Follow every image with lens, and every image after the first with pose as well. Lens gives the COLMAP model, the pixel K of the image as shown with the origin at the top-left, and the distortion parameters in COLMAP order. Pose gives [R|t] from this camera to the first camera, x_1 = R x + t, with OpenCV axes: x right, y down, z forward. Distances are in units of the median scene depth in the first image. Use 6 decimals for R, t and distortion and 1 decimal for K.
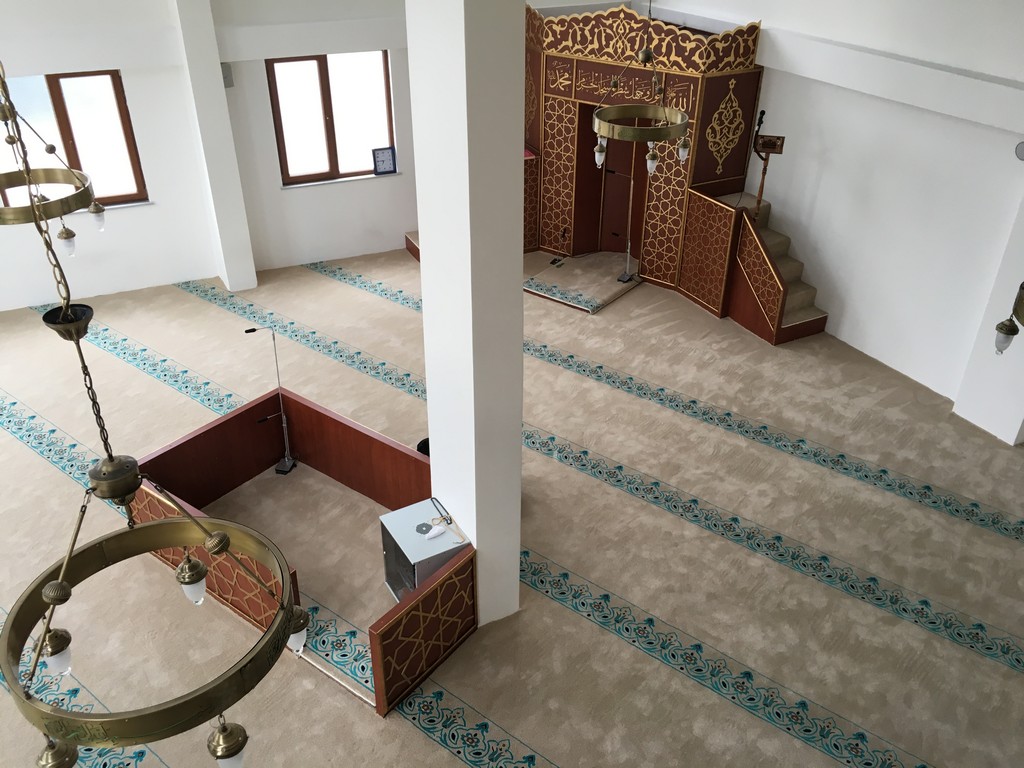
lens RADIAL K [[864.6, 0, 513.0], [0, 864.6, 392.8], [0, 0, 1]] dist [0.073776, -0.088359]
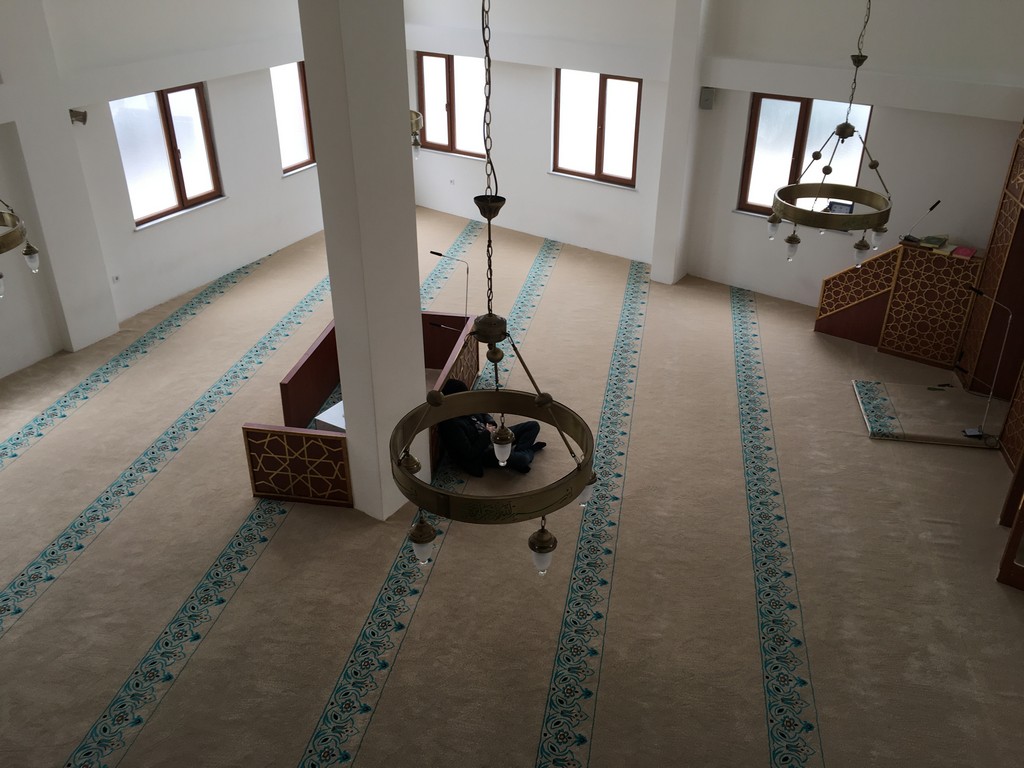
lens RADIAL K [[864.6, 0, 519.6], [0, 864.6, 400.7], [0, 0, 1]] dist [0.073776, -0.088359]
pose [[0.465388, 0.434442, -0.771151, 0.611342], [-0.463195, 0.861967, 0.206067, -0.148859], [0.754231, 0.261293, 0.602380, 0.243315]]
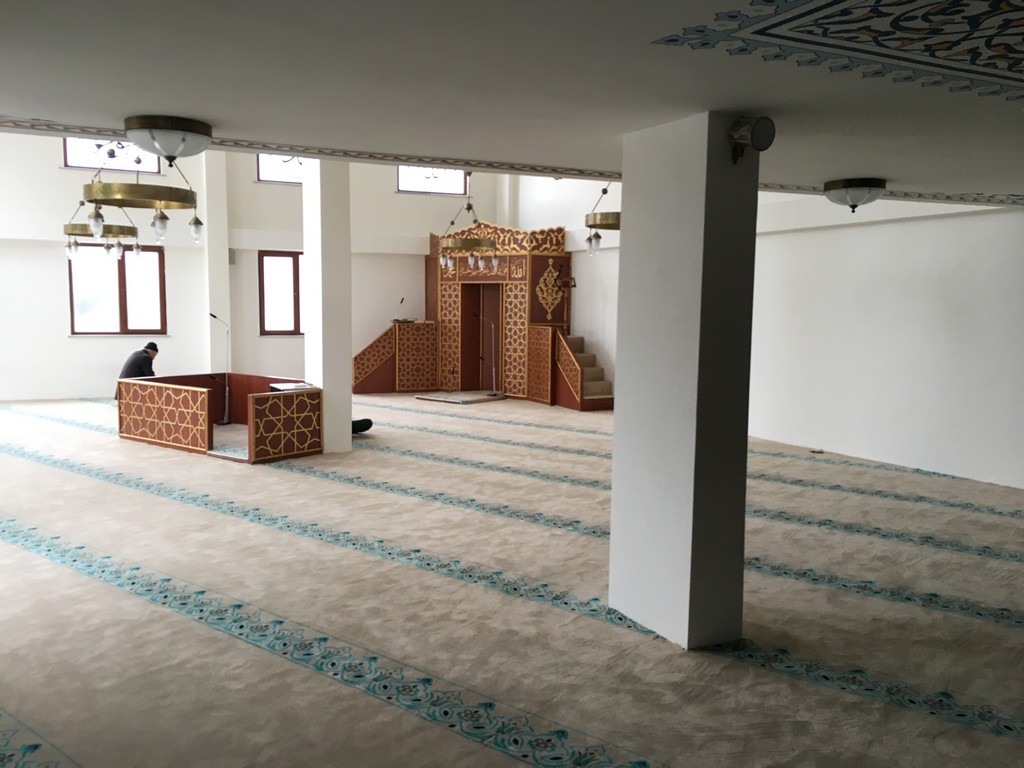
lens RADIAL K [[864.6, 0, 509.2], [0, 864.6, 380.6], [0, 0, 1]] dist [0.073776, -0.088359]
pose [[0.999780, 0.006395, -0.019956, 0.210502], [-0.014549, 0.897208, -0.441369, 0.534040], [0.015082, 0.441562, 0.897104, -0.309435]]
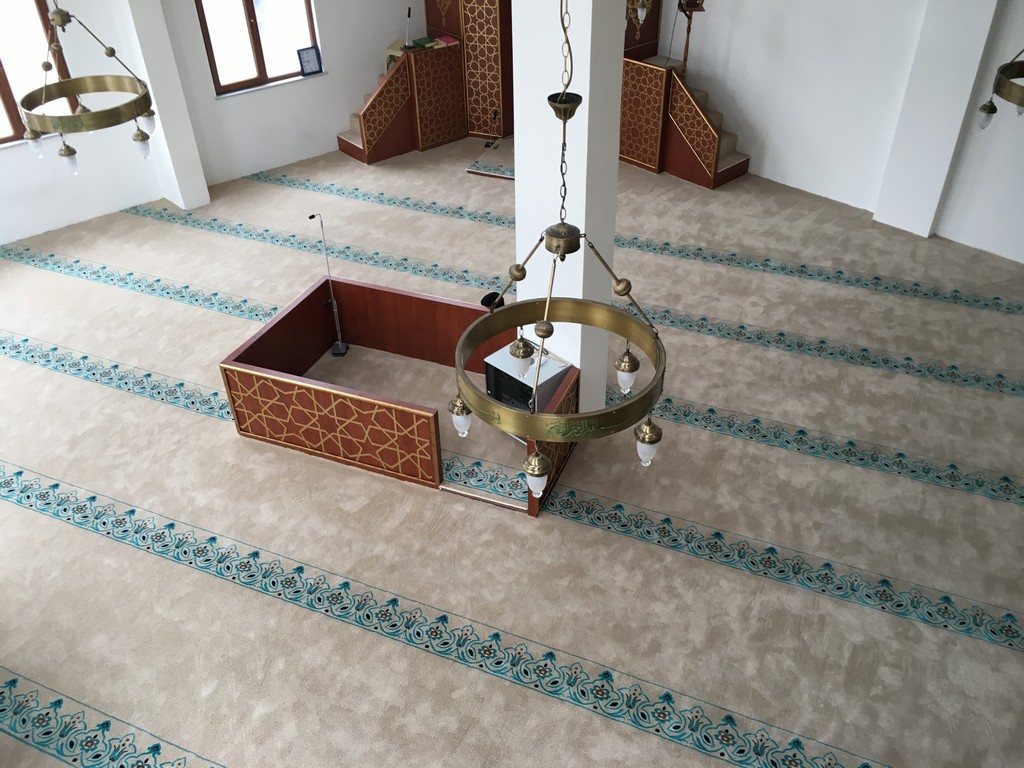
lens RADIAL K [[864.6, 0, 513.6], [0, 864.6, 392.0], [0, 0, 1]] dist [0.073776, -0.088359]
pose [[0.966611, -0.172995, 0.189037, -0.208797], [0.155107, 0.982221, 0.105752, 0.044180], [-0.203970, -0.072900, 0.976259, -0.068717]]
